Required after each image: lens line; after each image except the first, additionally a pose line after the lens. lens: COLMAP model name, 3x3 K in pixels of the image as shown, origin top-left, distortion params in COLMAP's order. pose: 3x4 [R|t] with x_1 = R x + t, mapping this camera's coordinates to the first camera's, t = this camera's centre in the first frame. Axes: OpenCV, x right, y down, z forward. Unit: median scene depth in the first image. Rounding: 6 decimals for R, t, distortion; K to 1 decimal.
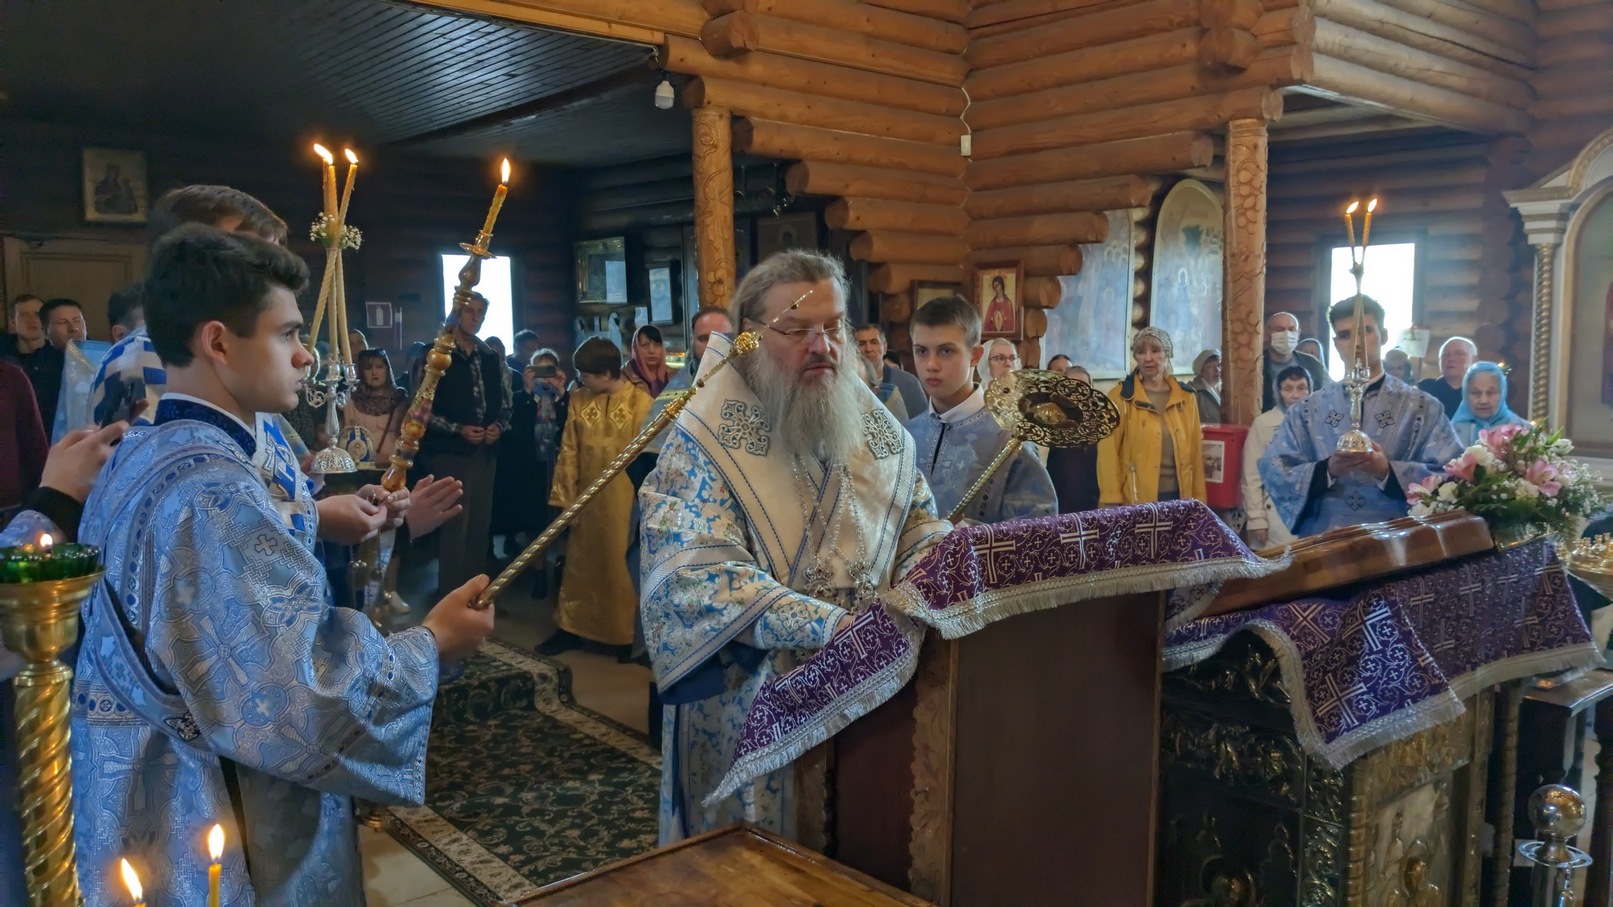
lens RADIAL K [[1303.0, 0, 834.6], [0, 1303.0, 461.7], [0, 0, 1]] dist [0.062849, -0.116982]
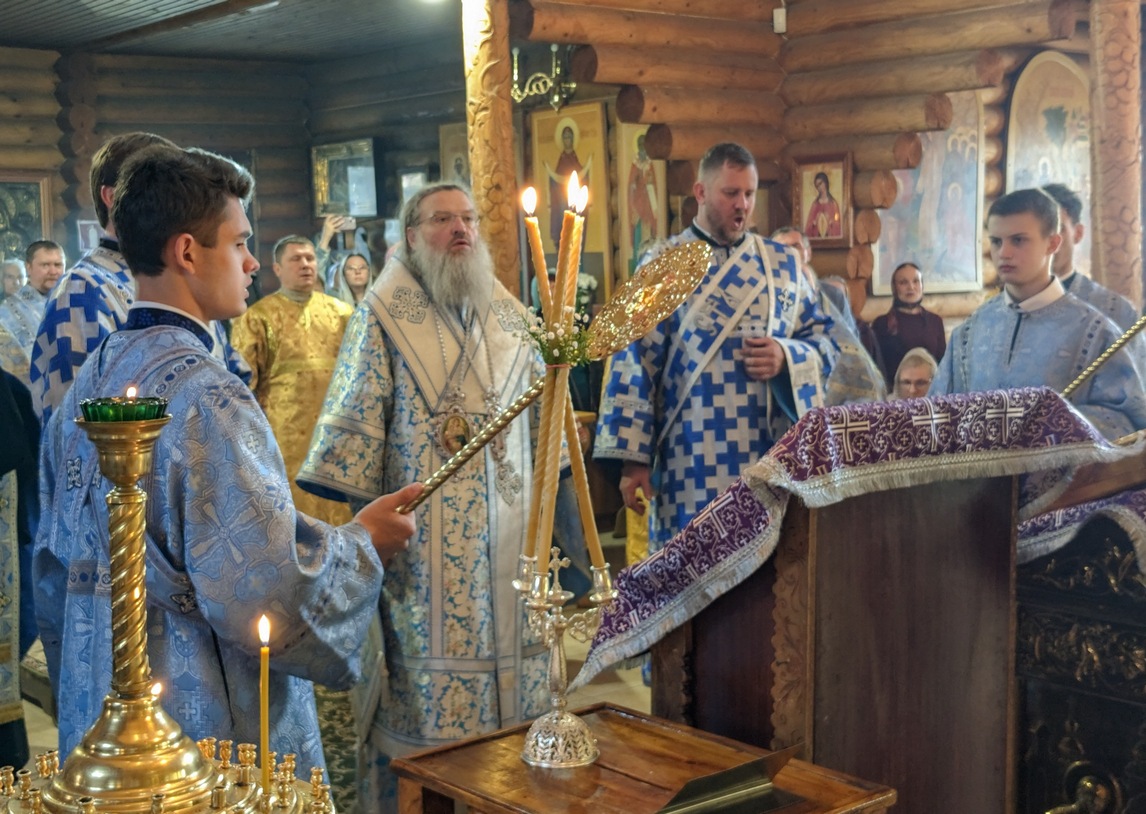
lens RADIAL K [[1633.2, 0, 485.3], [0, 1633.2, 378.5], [0, 0, 1]] dist [0.098056, -0.288766]
pose [[0.997165, -0.016812, -0.073339, -0.054313], [0.015285, 0.999655, -0.021344, 0.036442], [0.073673, 0.020163, 0.997079, -0.256481]]
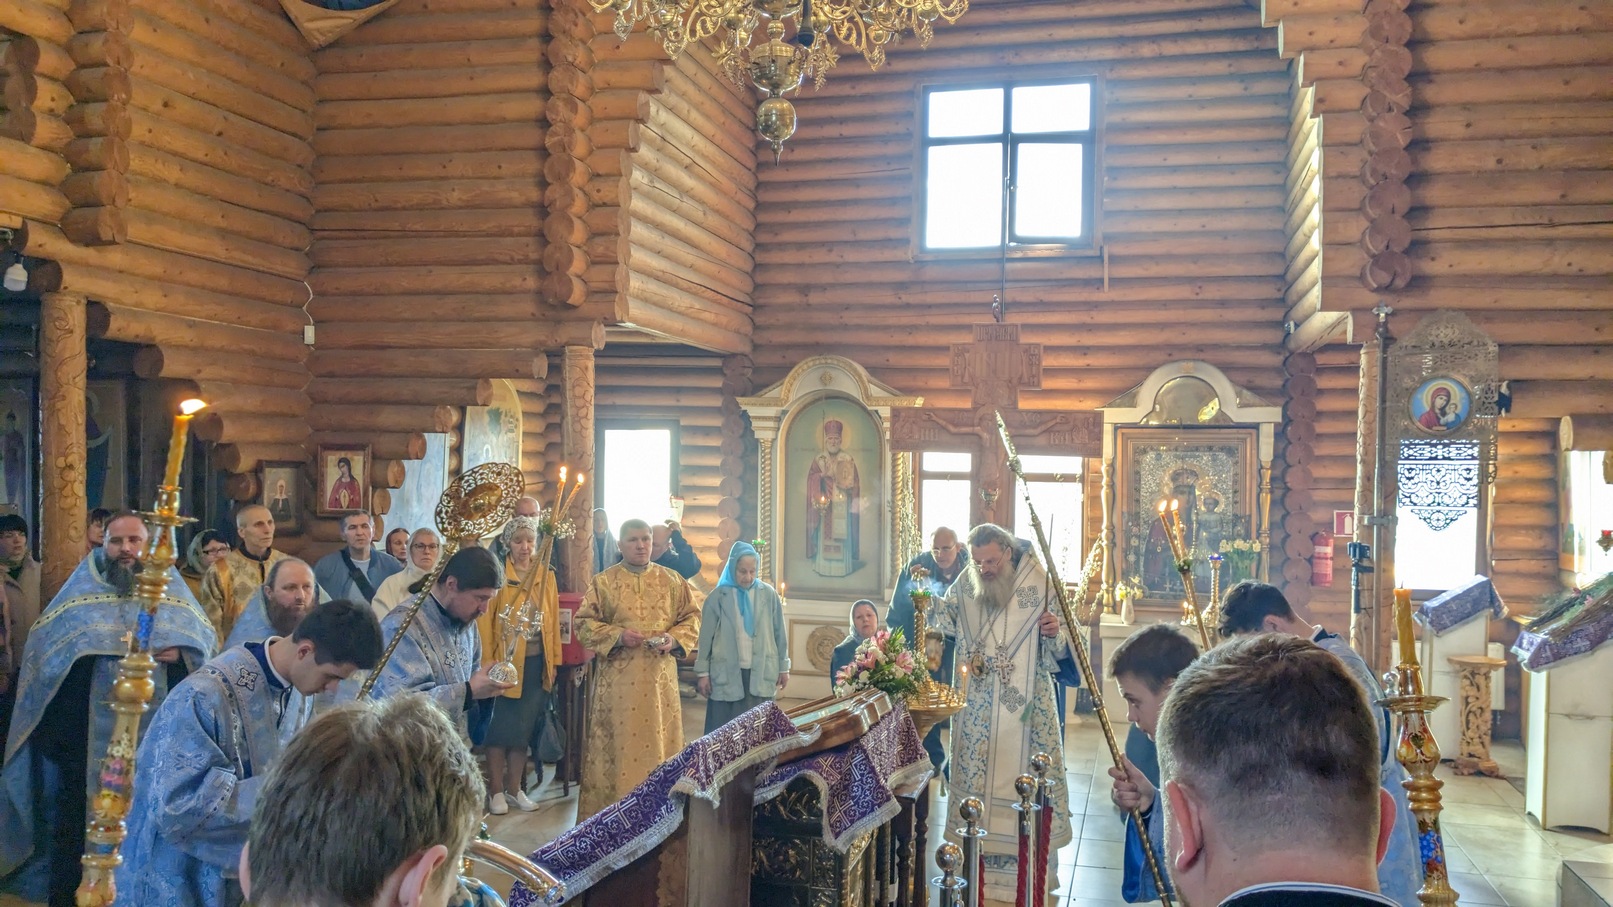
lens RADIAL K [[1303.0, 0, 834.6], [0, 1303.0, 461.7], [0, 0, 1]] dist [0.062849, -0.116982]
pose [[0.819303, 0.014342, 0.573181, -0.530600], [0.038294, 0.996086, -0.079661, -0.120455], [-0.572080, 0.087216, 0.815547, -0.371313]]
